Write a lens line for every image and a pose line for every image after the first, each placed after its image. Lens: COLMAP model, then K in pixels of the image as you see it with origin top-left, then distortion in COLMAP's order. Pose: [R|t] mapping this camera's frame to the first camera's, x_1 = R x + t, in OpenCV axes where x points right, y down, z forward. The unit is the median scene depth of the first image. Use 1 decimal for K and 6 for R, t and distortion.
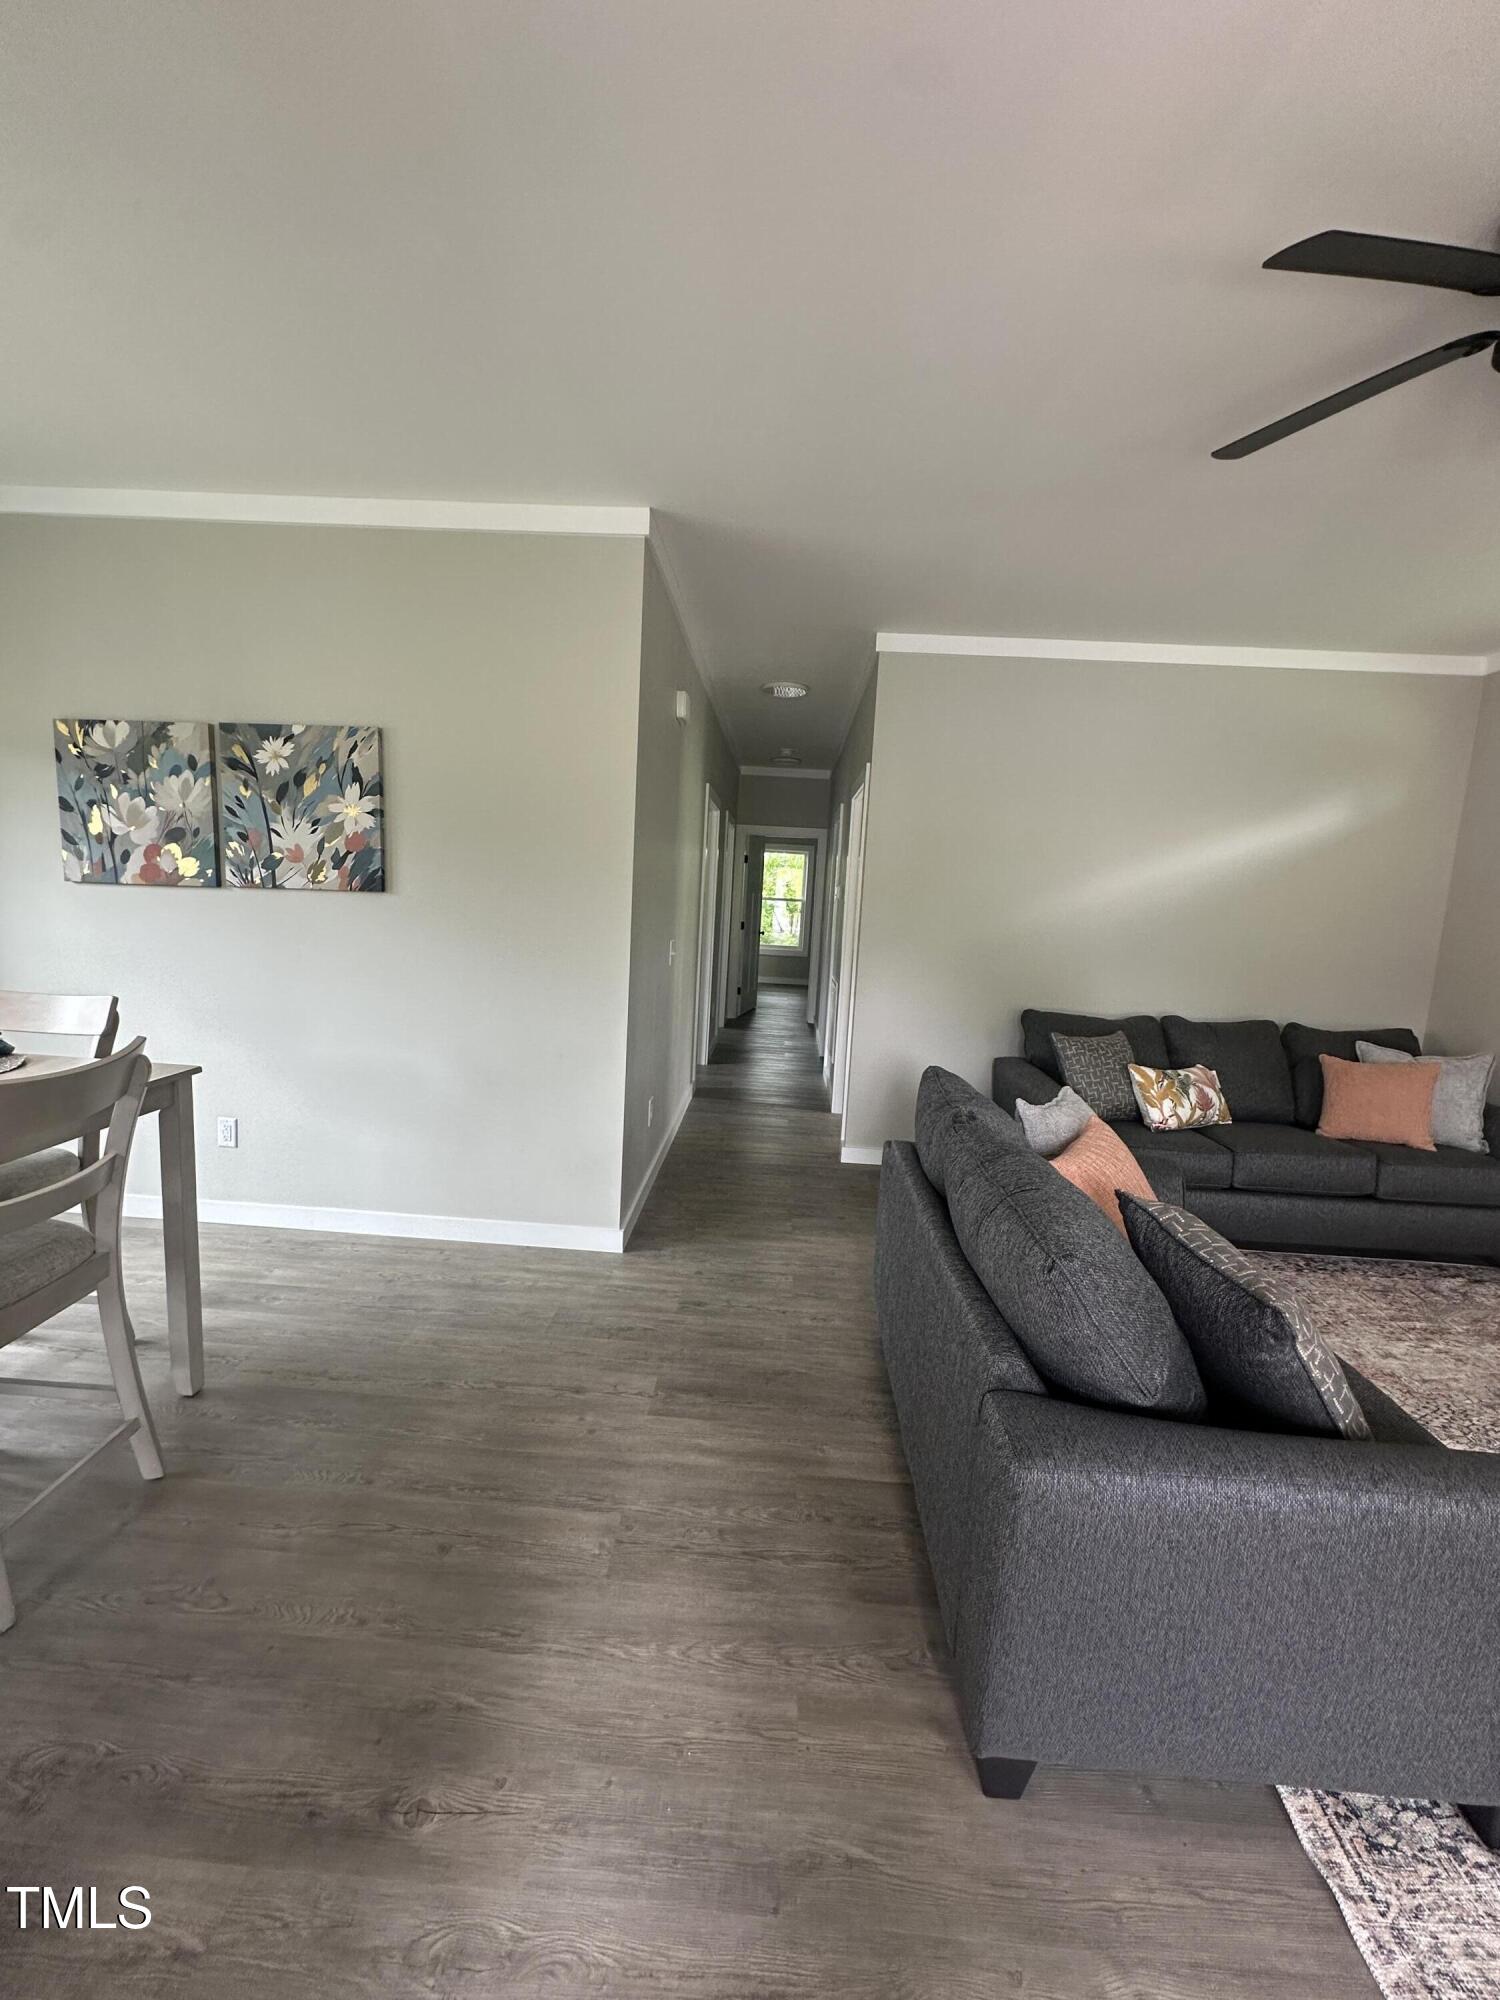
lens RADIAL K [[797.9, 0, 750.0], [0, 797.9, 1000.0], [0, 0, 1]] dist [-0.001763, -0.000151]
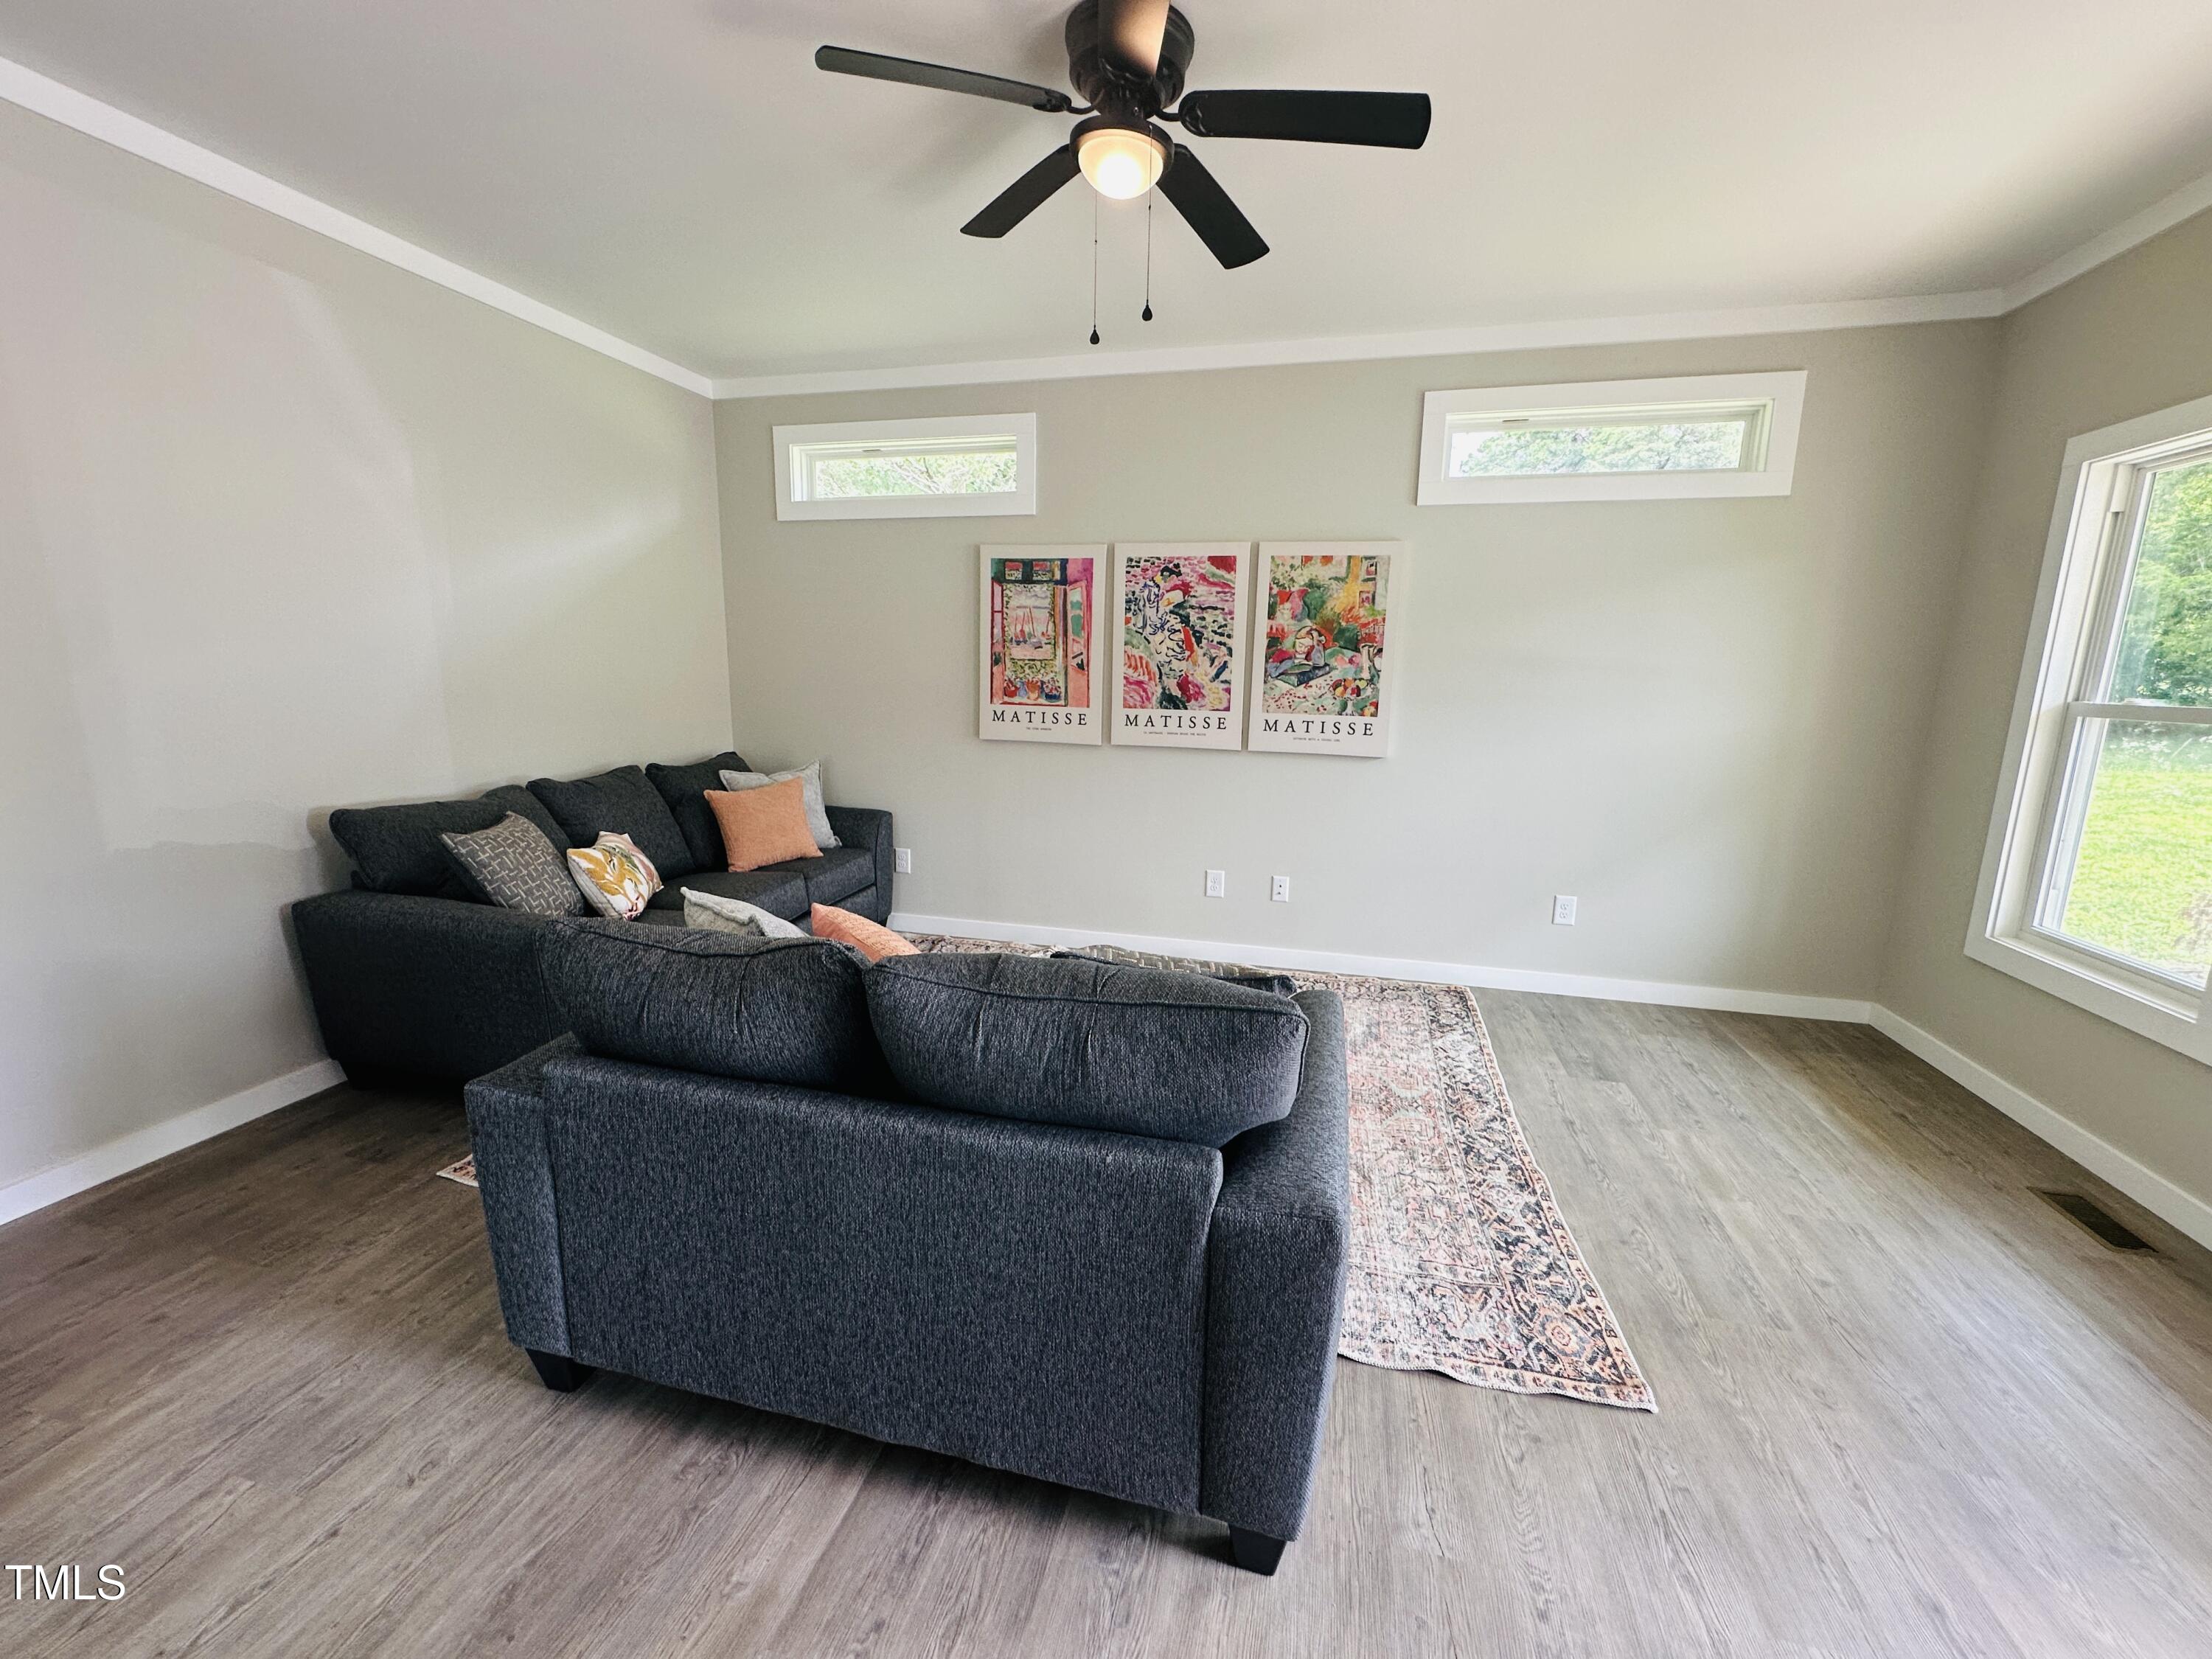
lens RADIAL K [[884.7, 0, 1103.7], [0, 884.7, 834.0], [0, 0, 1]] dist [0.000002, 0.000005]
pose [[0.205516, -0.231966, 0.950765, -0.206730], [0.125753, 0.969709, 0.209406, -0.044574], [-0.970541, 0.076525, 0.228461, 0.328448]]
